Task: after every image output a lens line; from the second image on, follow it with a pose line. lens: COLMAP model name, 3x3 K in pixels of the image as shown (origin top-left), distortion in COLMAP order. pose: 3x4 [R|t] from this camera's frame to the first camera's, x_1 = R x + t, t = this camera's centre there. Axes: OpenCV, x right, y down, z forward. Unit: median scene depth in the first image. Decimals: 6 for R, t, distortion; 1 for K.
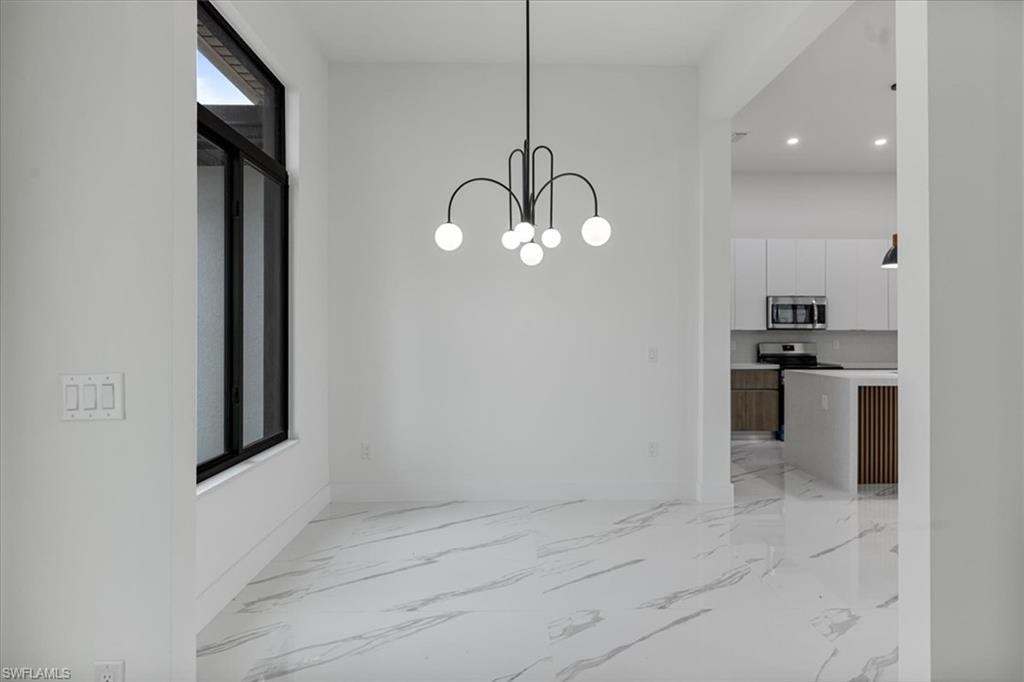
lens RADIAL K [[571.9, 0, 512.1], [0, 571.9, 326.0], [0, 0, 1]] dist [0.000225, -0.000776]
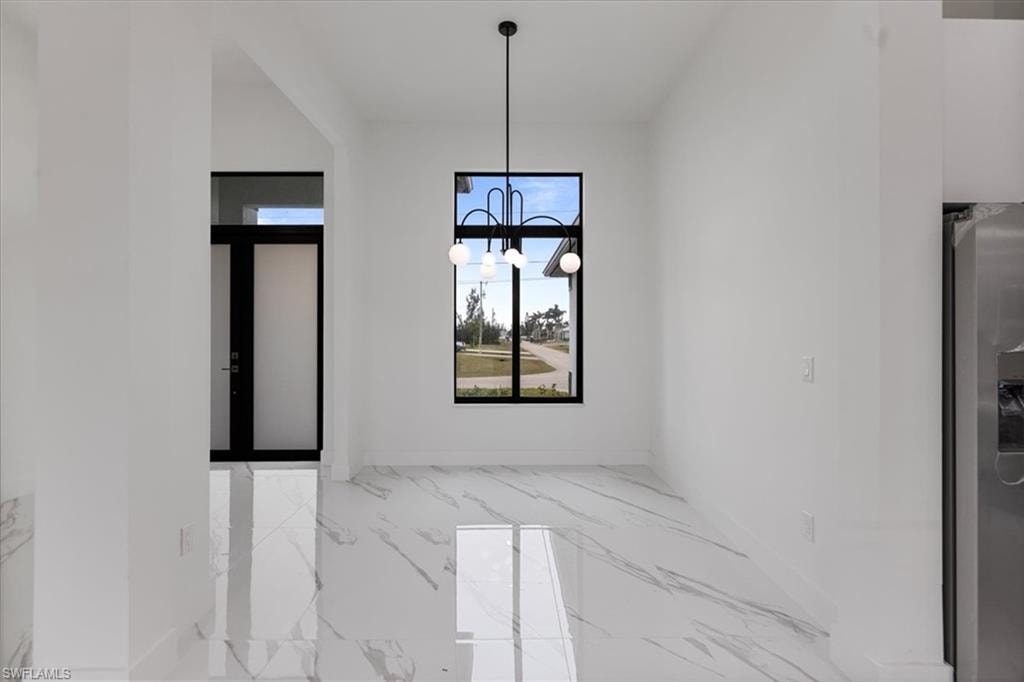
lens RADIAL K [[481.3, 0, 511.9], [0, 481.3, 331.1], [0, 0, 1]] dist [0.000317, -0.000050]
pose [[-0.011387, -0.006886, -0.999911, 0.487366], [0.011497, 0.999909, -0.007017, 0.005883], [0.999869, -0.011576, -0.011307, 0.448836]]
